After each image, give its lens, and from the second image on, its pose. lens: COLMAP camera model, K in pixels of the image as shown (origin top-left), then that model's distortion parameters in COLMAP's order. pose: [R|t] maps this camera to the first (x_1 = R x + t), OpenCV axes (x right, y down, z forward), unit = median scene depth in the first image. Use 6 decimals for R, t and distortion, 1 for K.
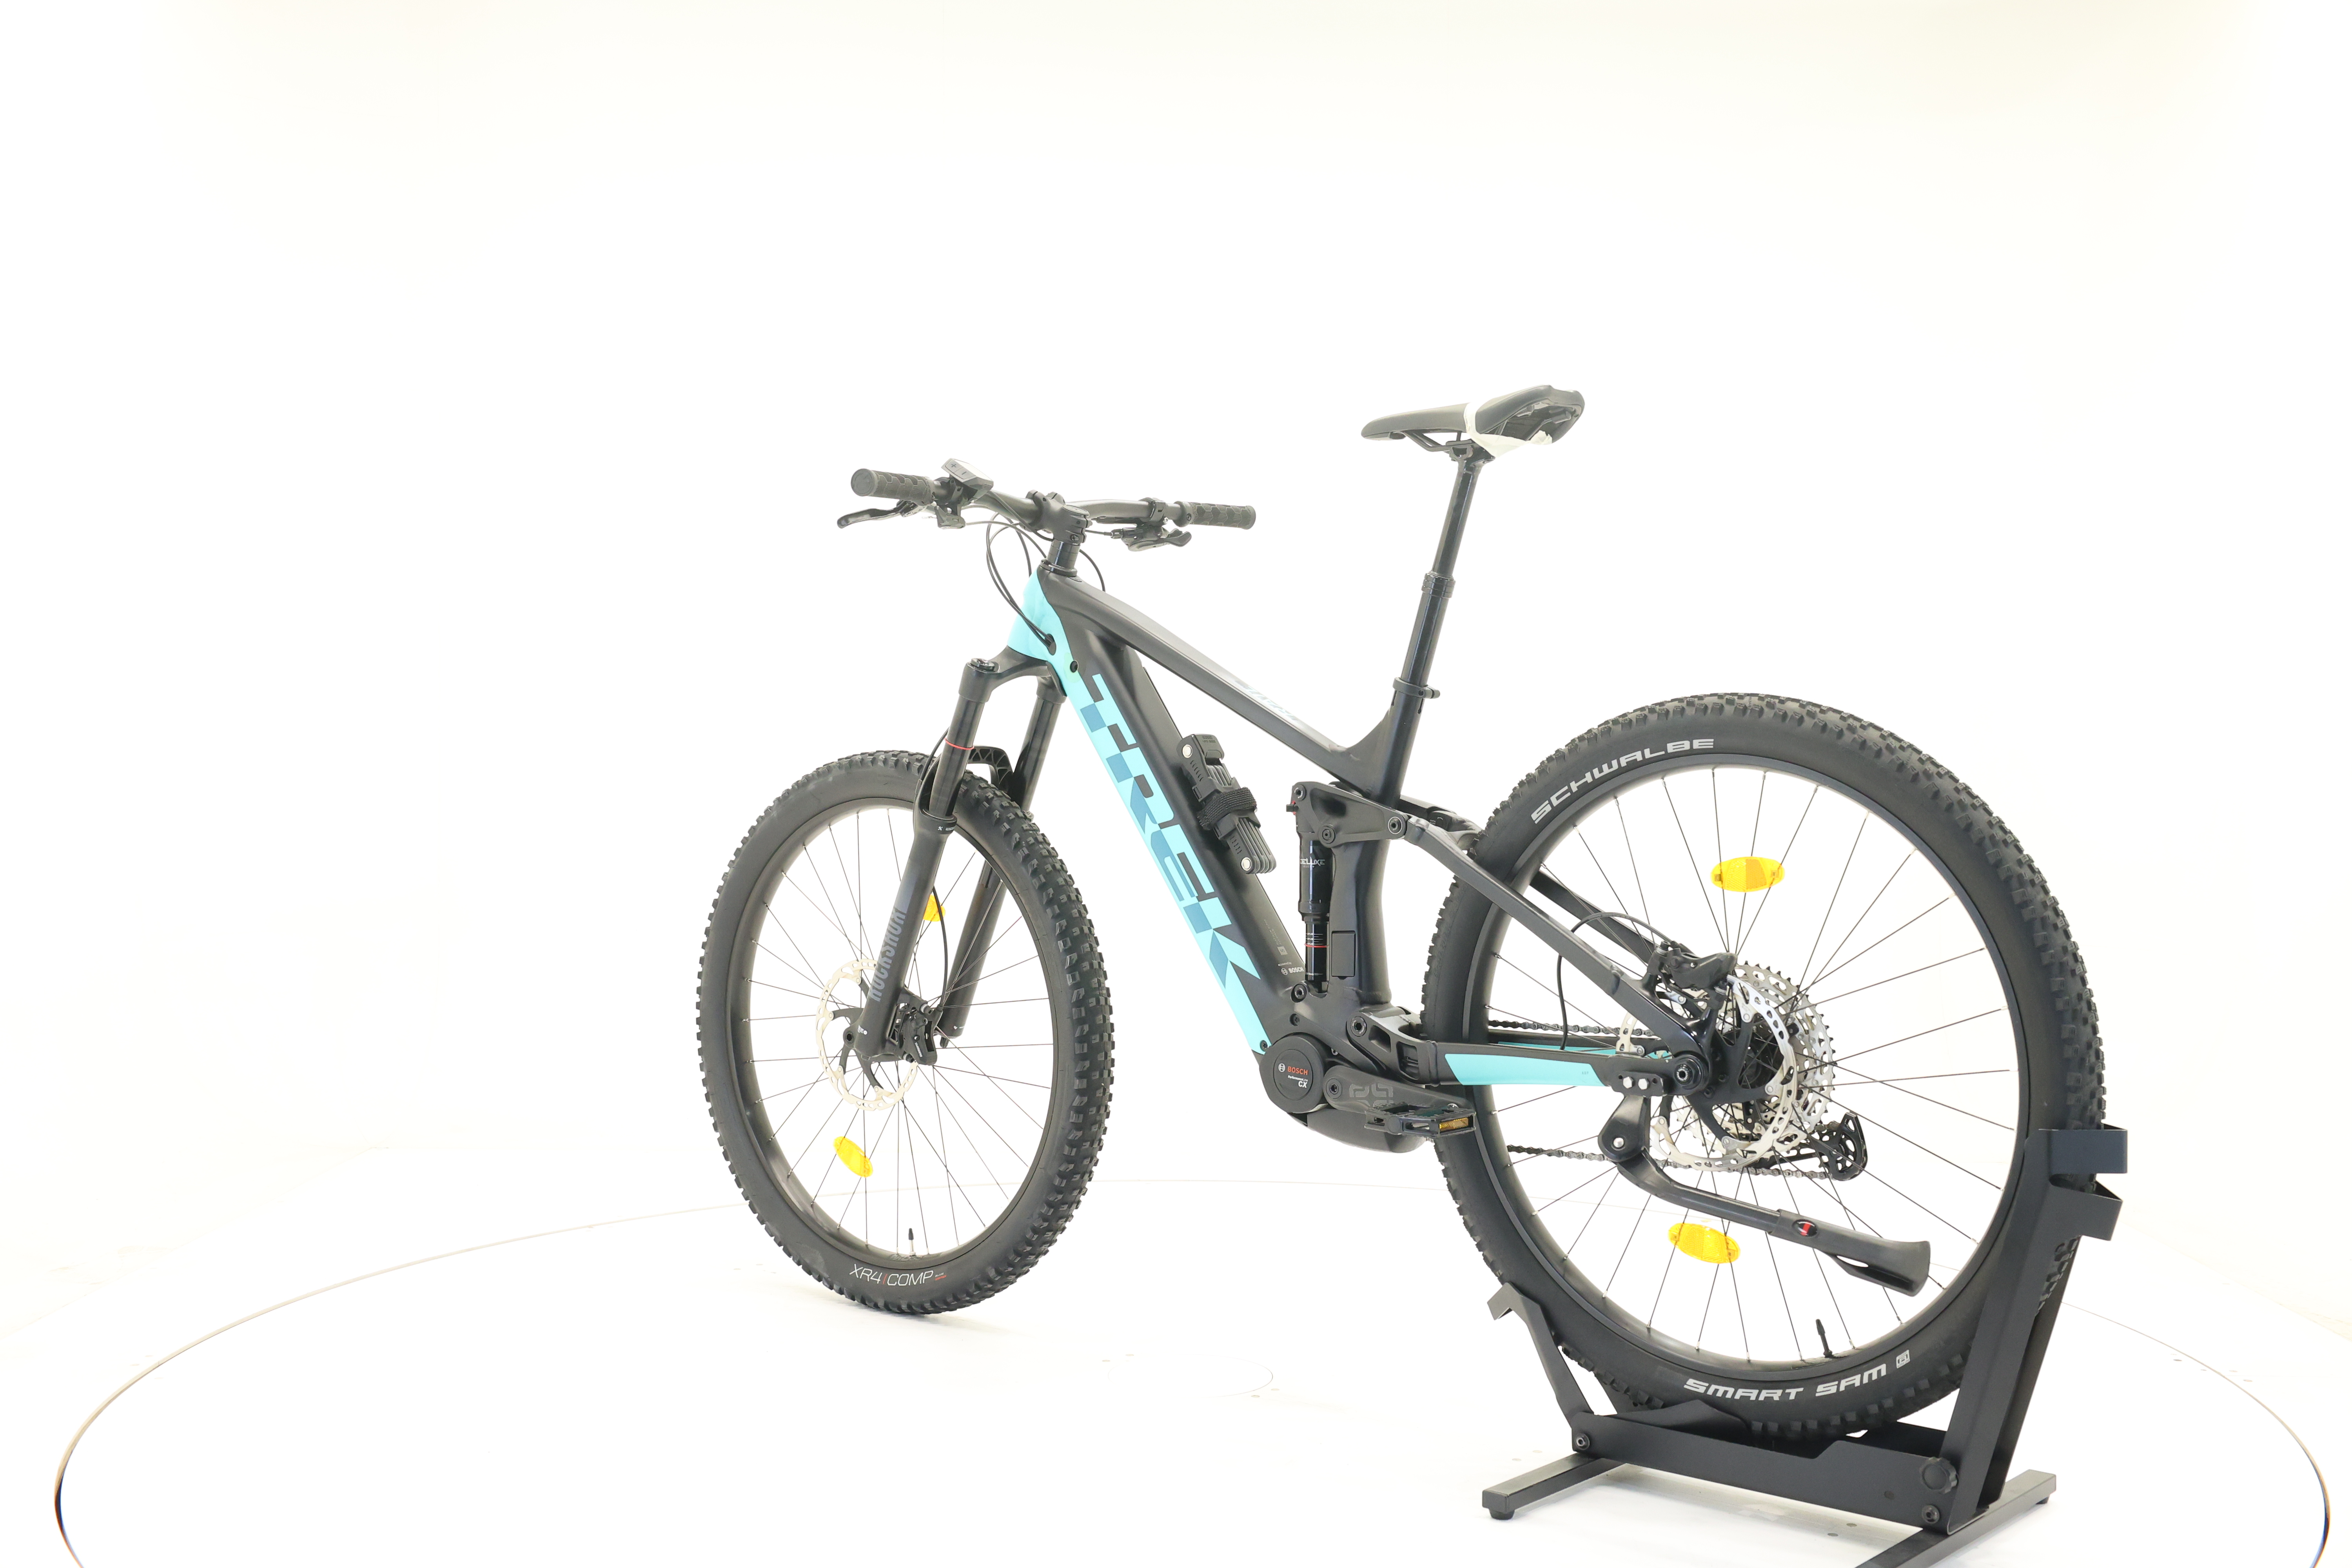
lens RADIAL K [[2446.3, 0, 1174.8], [0, 2446.3, 776.7], [0, 0, 1]] dist [0.002358, 0.000000]
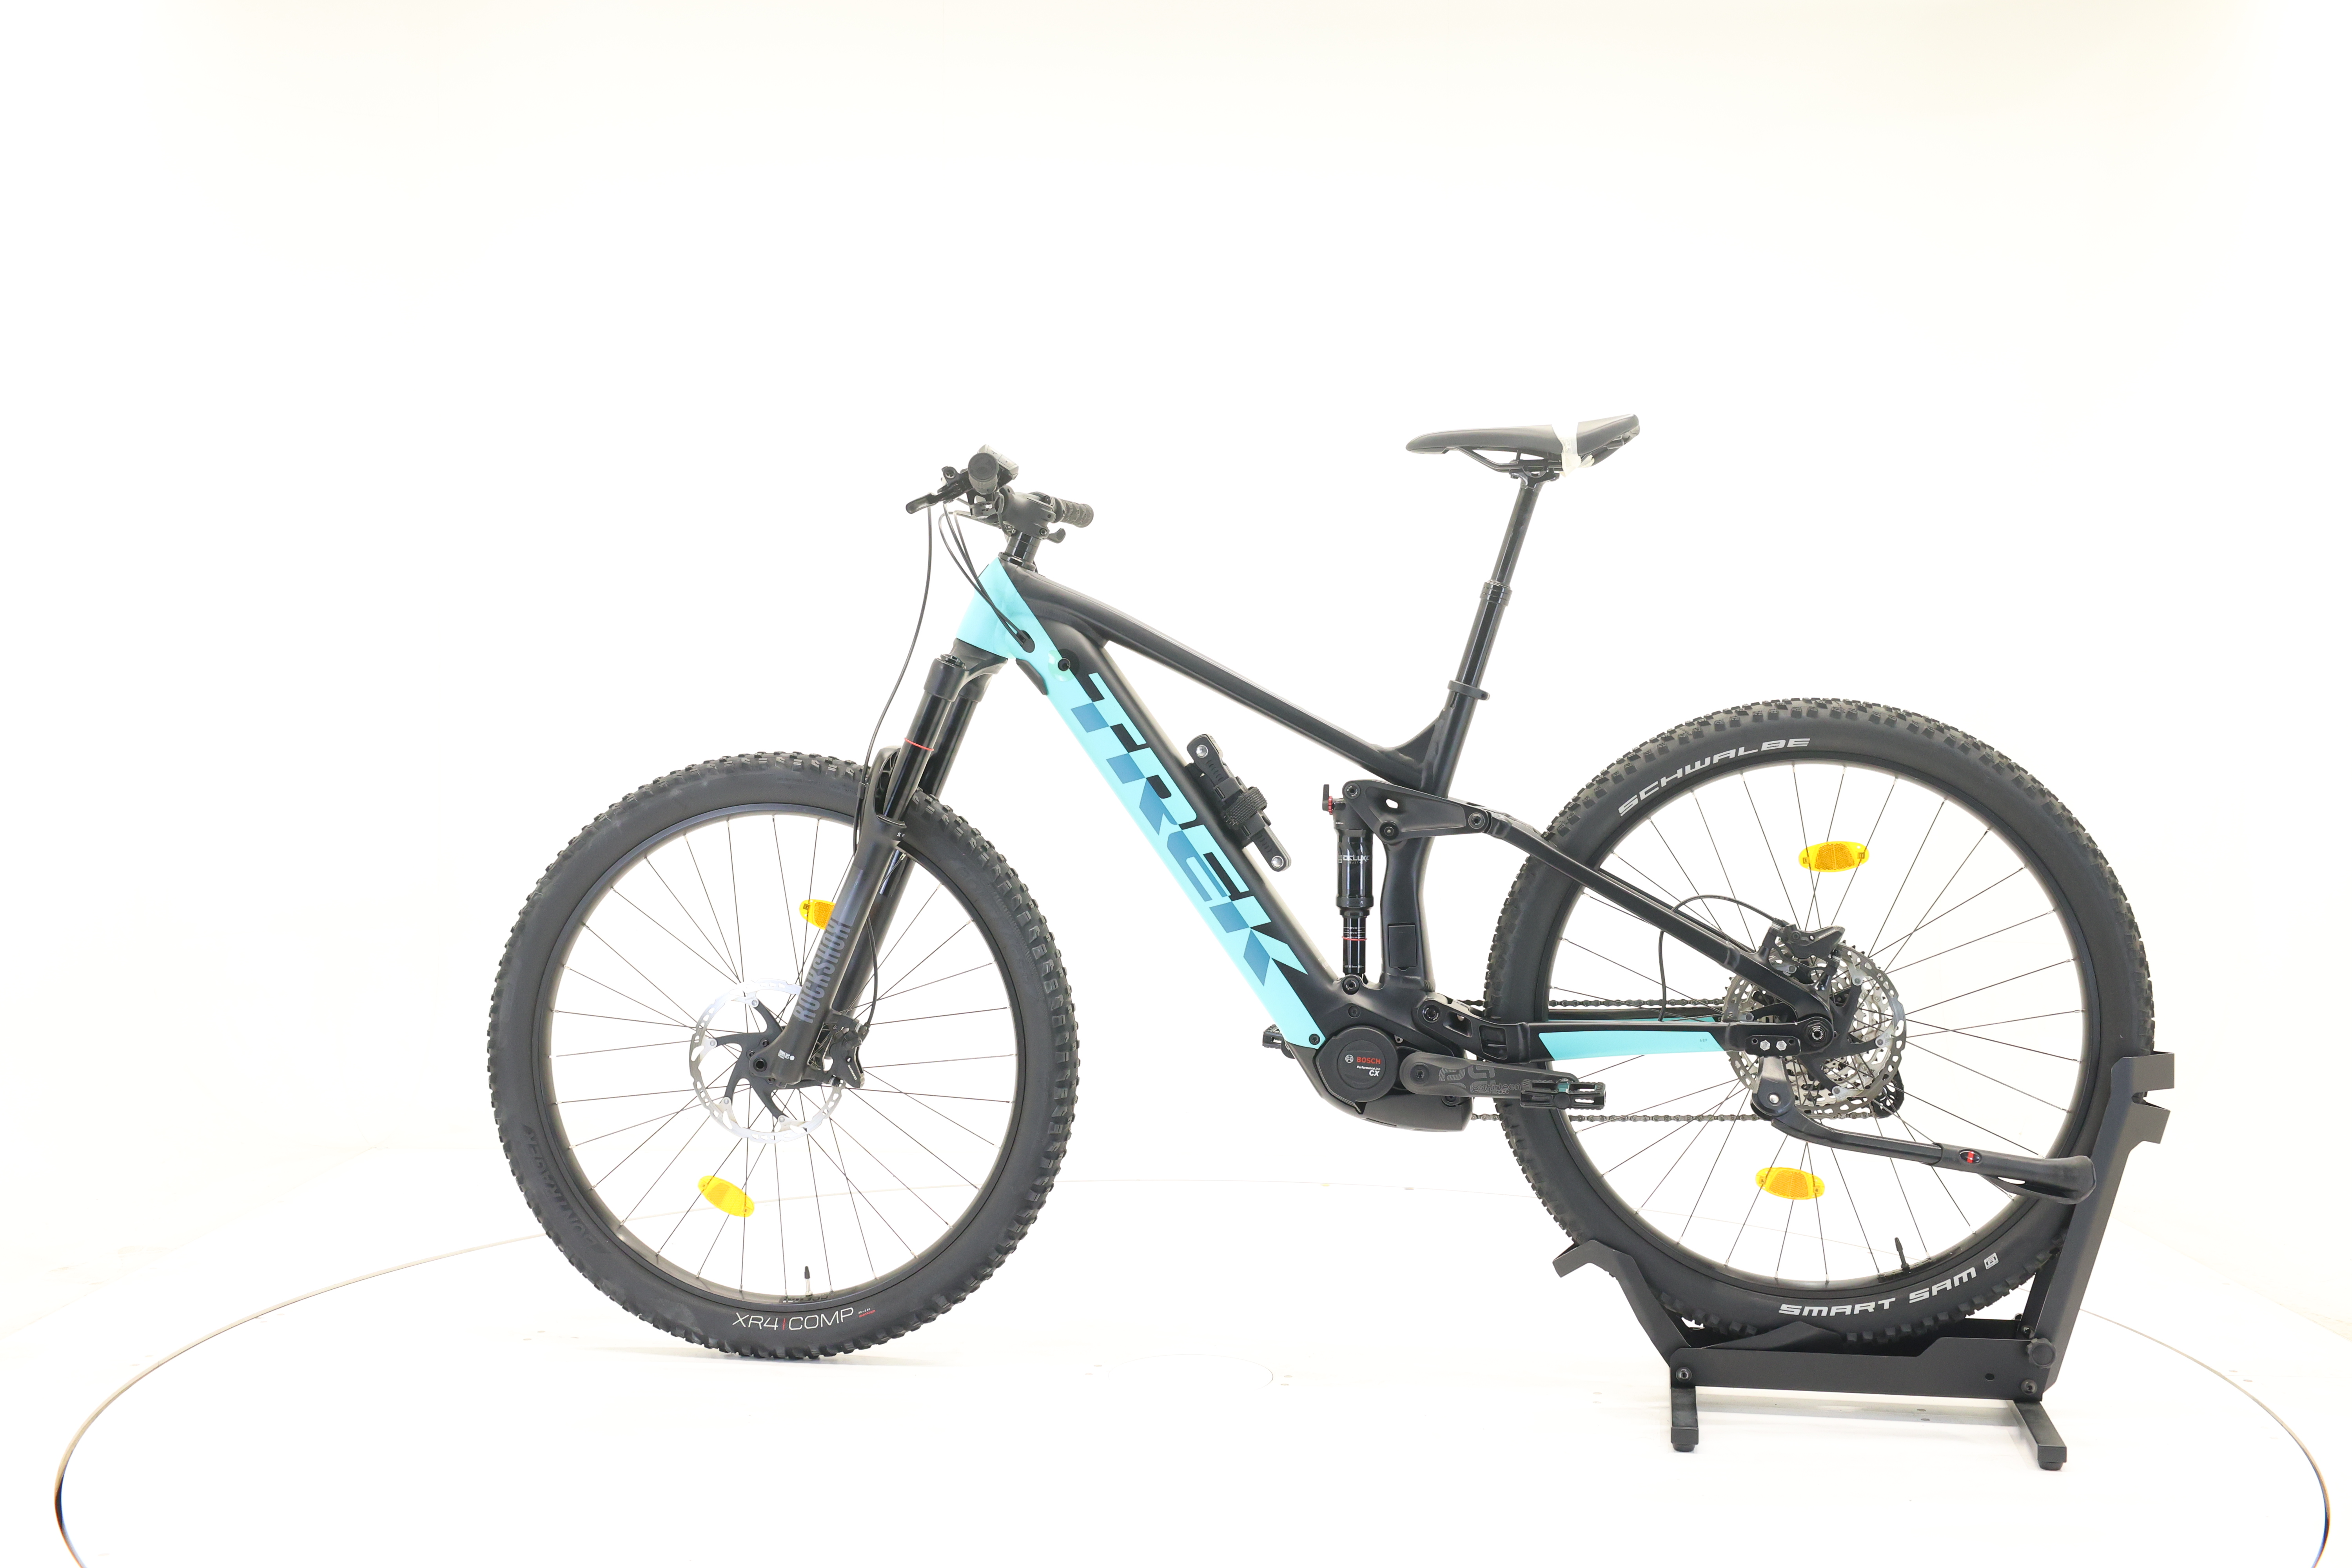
lens RADIAL K [[2446.3, 0, 1181.3], [0, 2446.3, 798.3], [0, 0, 1]] dist [0.002358, 0.000000]
pose [[0.859540, -0.013419, 0.510893, -0.544129], [0.008894, 0.999897, 0.011298, -0.002710], [-0.510992, -0.005167, 0.859570, 0.154206]]
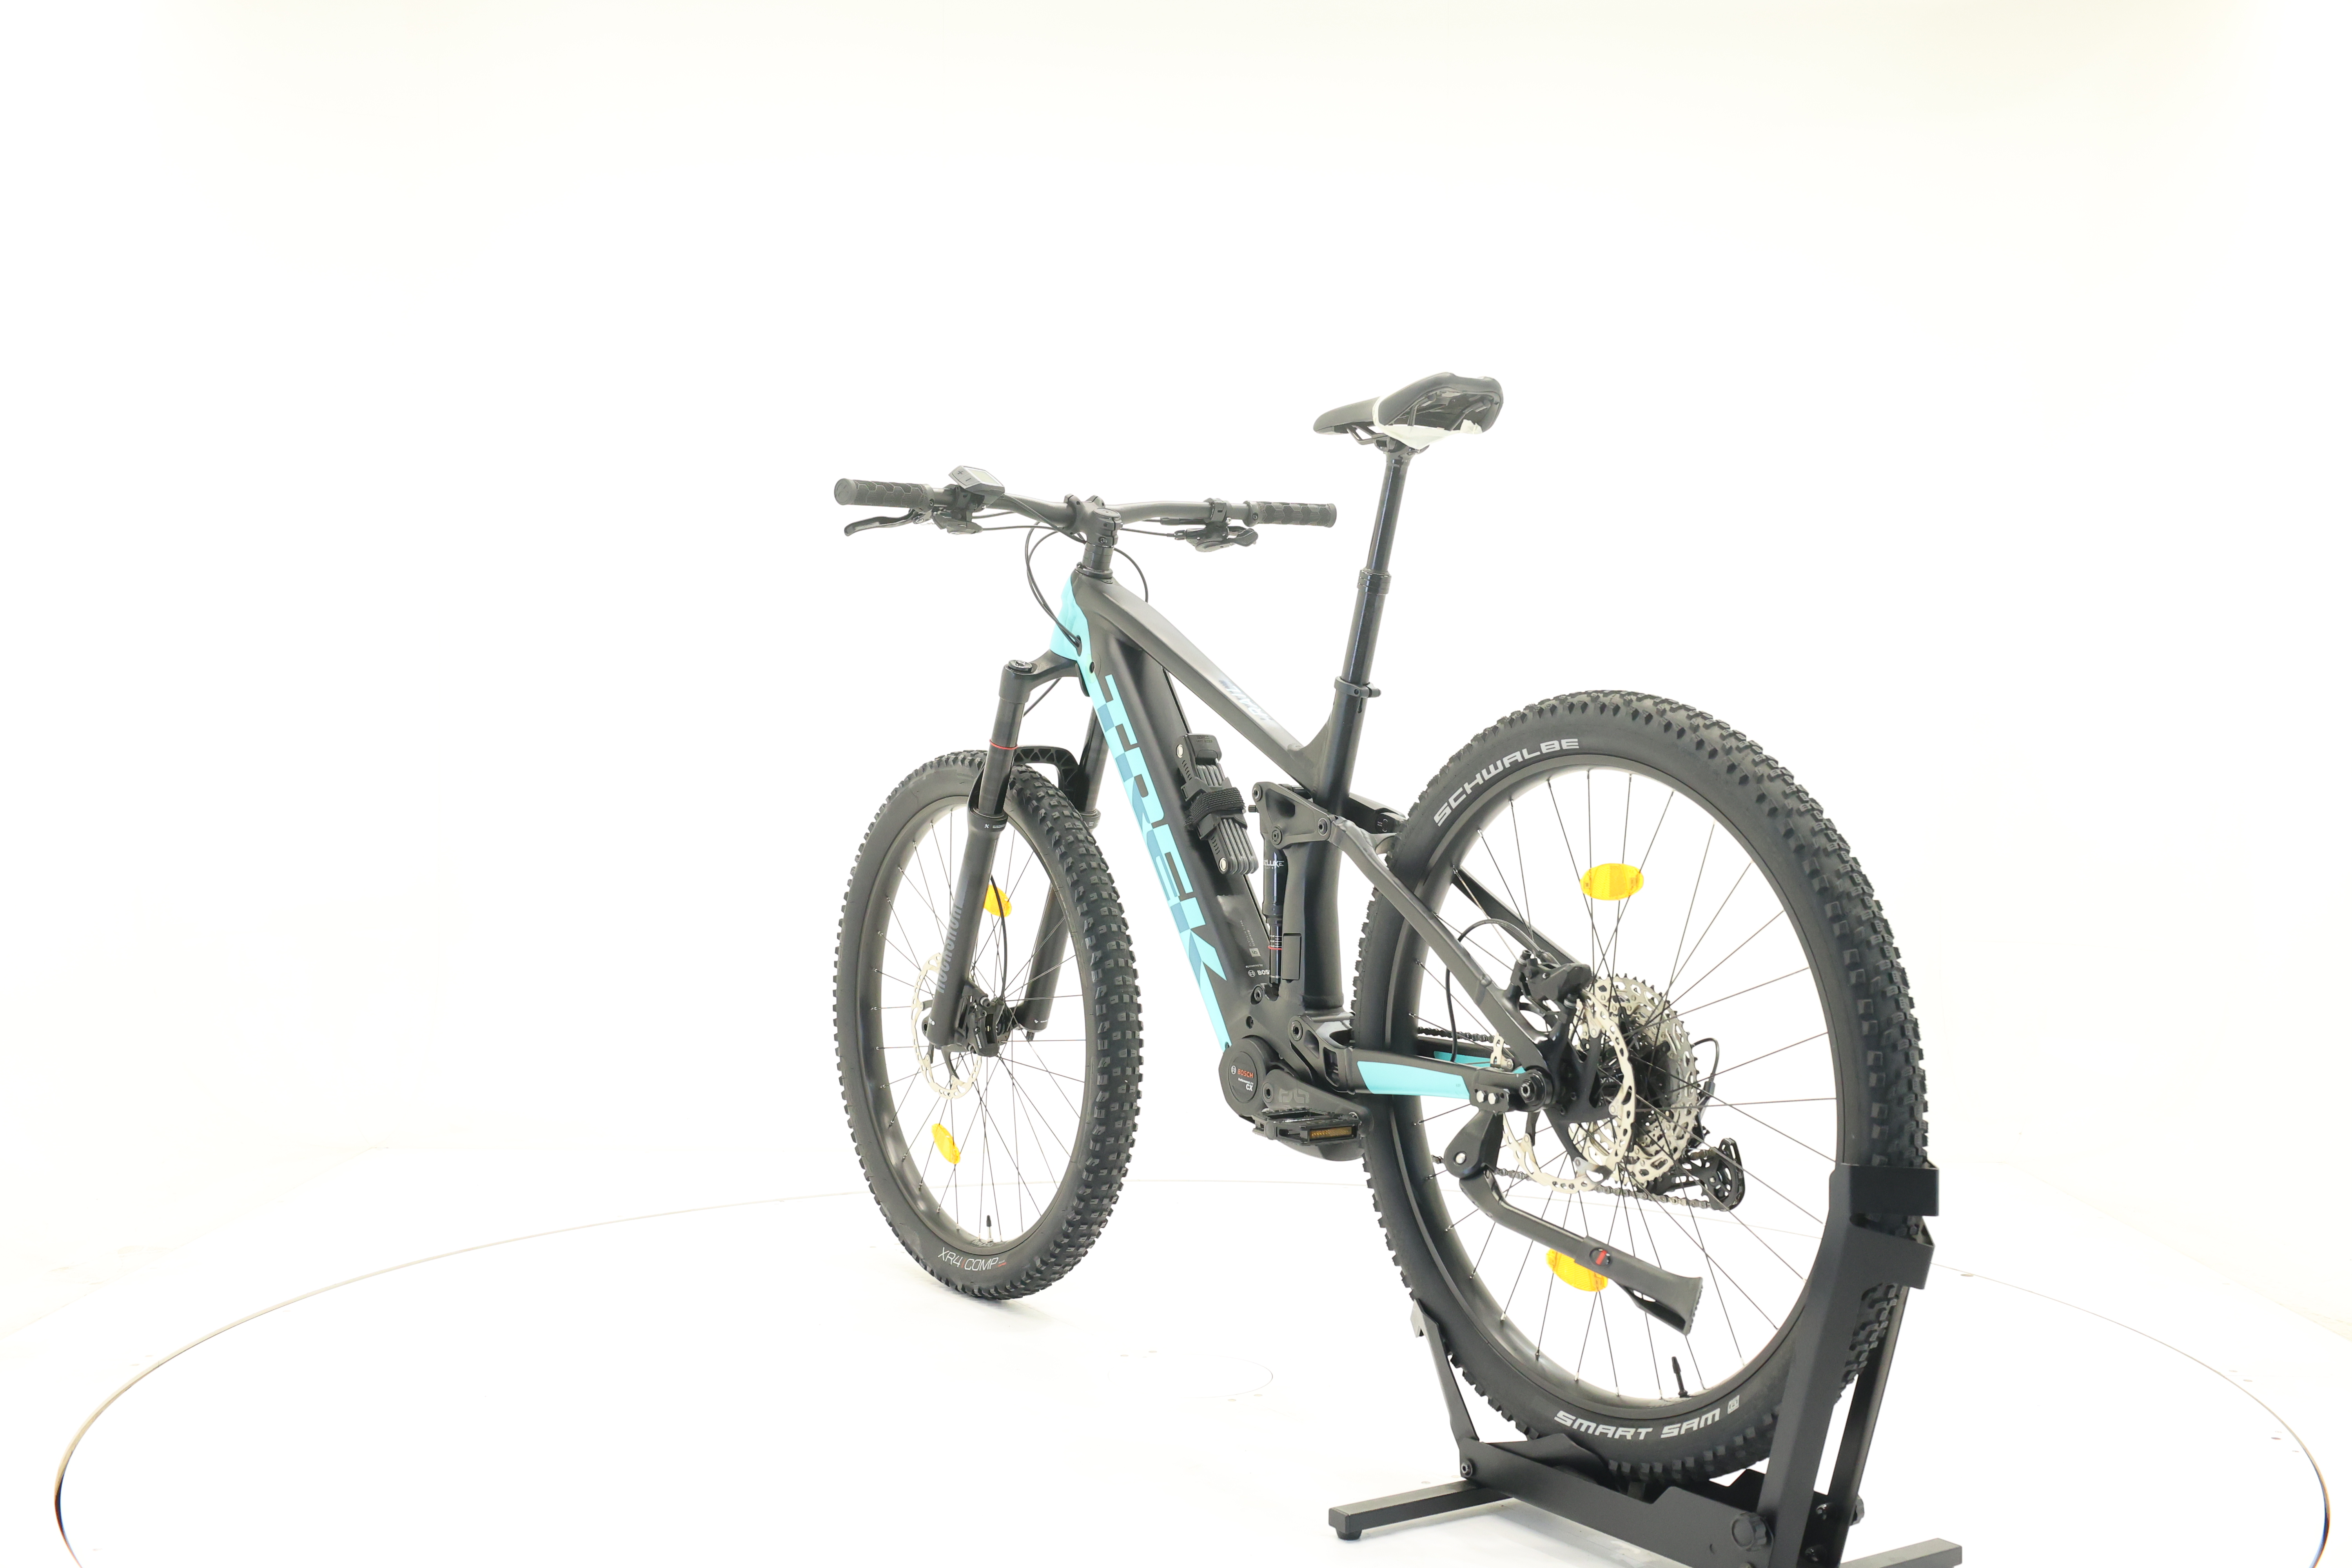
lens RADIAL K [[2446.3, 0, 1173.2], [0, 2446.3, 769.7], [0, 0, 1]] dist [0.002358, 0.000000]
pose [[0.962045, 0.004168, -0.272859, 0.292425], [-0.005289, 0.999980, -0.003372, 0.000599], [0.272840, 0.004687, 0.962048, 0.037960]]
